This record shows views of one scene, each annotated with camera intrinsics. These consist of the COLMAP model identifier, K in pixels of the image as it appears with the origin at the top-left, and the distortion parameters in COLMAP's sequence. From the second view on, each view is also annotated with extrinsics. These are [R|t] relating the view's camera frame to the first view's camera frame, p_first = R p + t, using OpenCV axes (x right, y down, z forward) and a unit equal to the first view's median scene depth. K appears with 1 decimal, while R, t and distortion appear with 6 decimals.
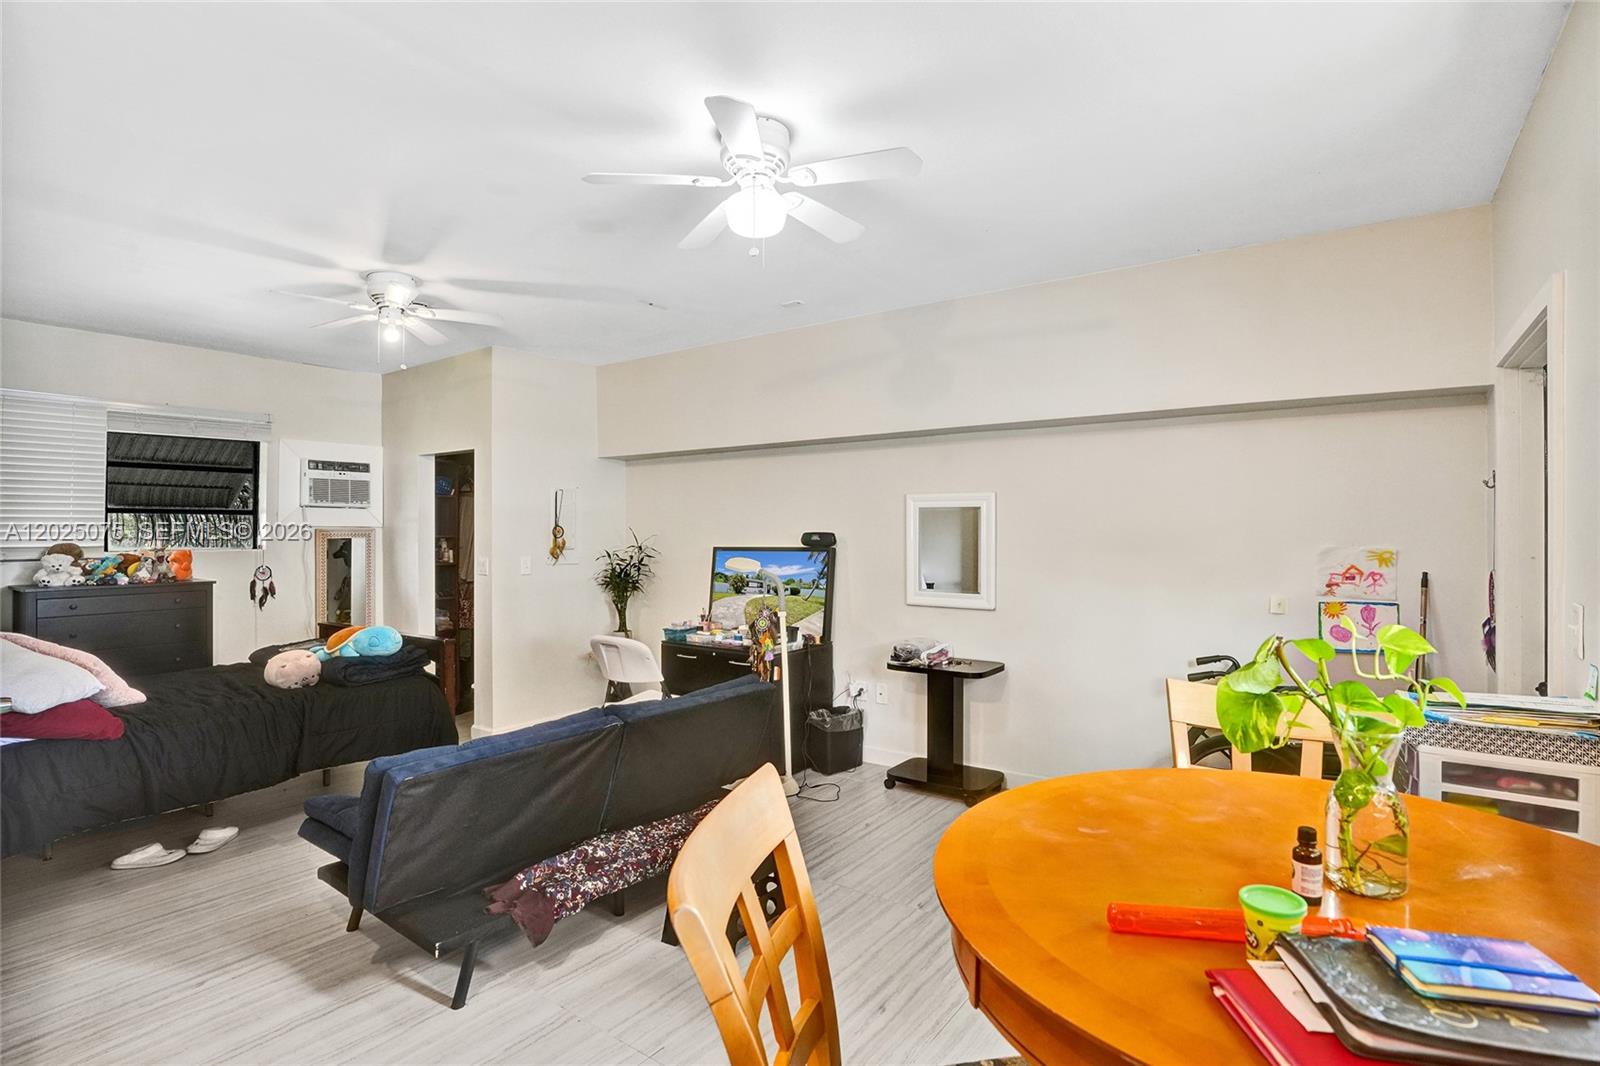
lens RADIAL K [[778.7, 0, 800.0], [0, 778.7, 533.0], [0, 0, 1]] dist [-0.000219, -0.000013]
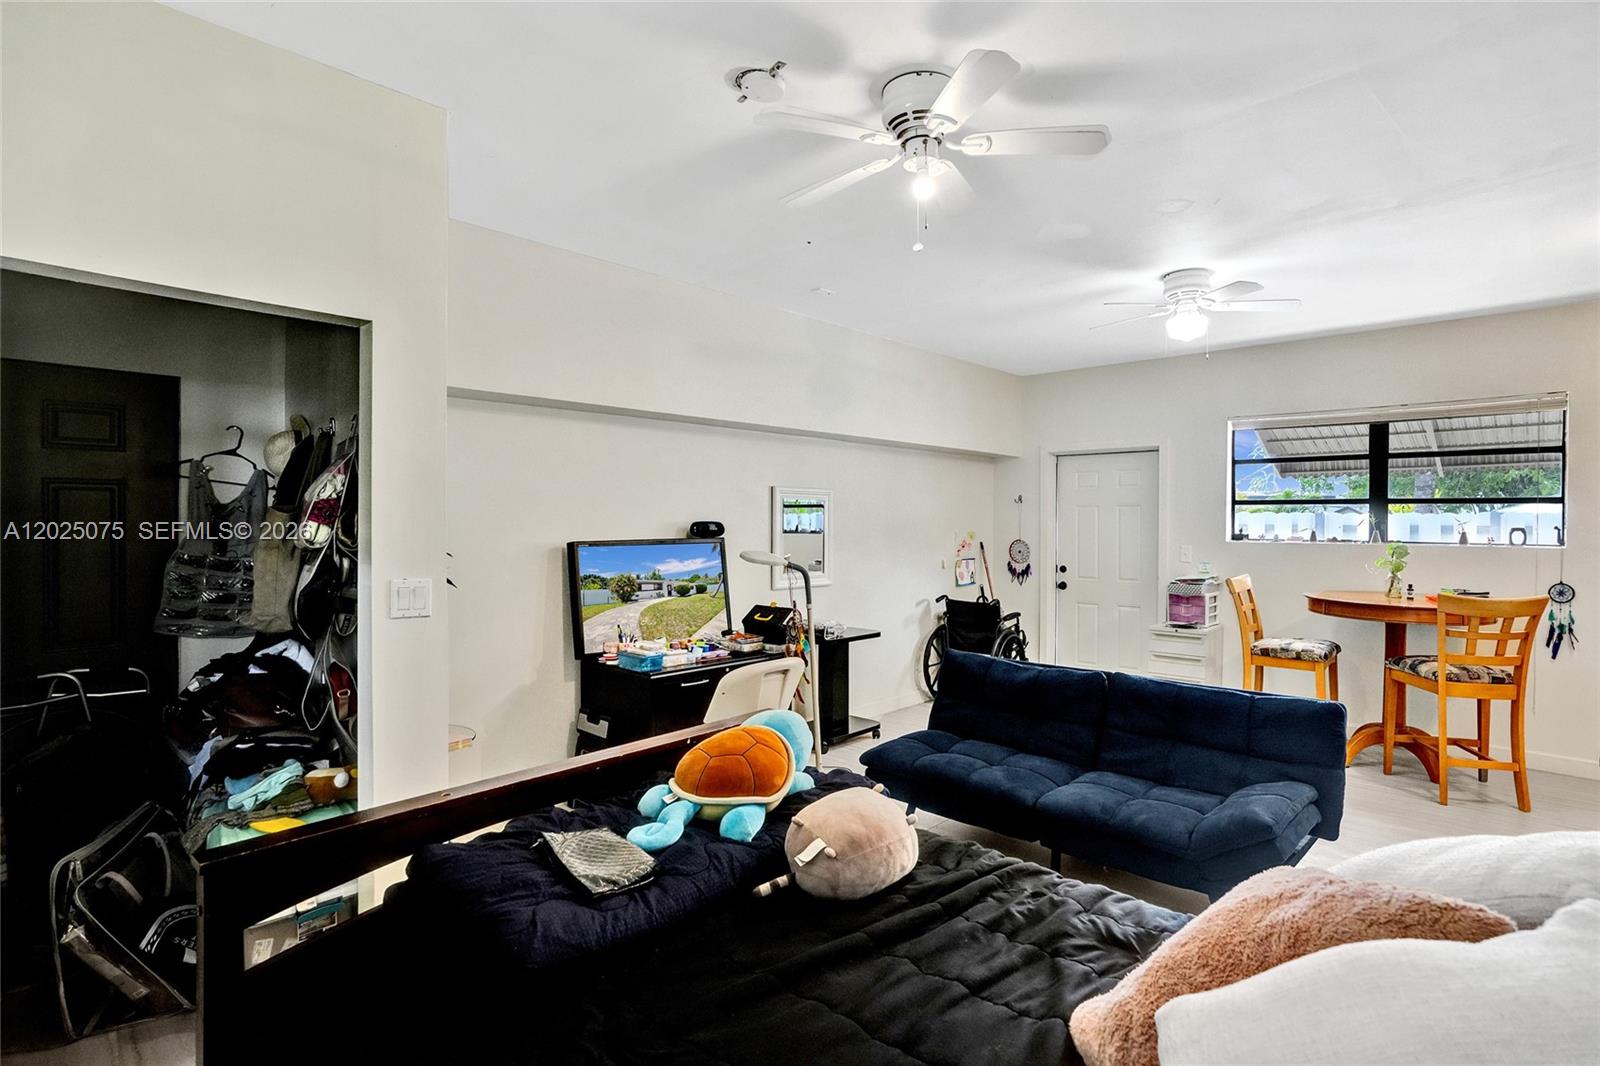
lens RADIAL K [[754.0, 0, 869.8], [0, 754.0, 527.2], [0, 0, 1]] dist [0.000220, -0.000002]
pose [[0.085579, -0.002476, 0.996328, -0.799356], [-0.004280, 0.999987, 0.002853, 0.004217], [-0.996322, -0.004509, 0.085567, 0.733579]]
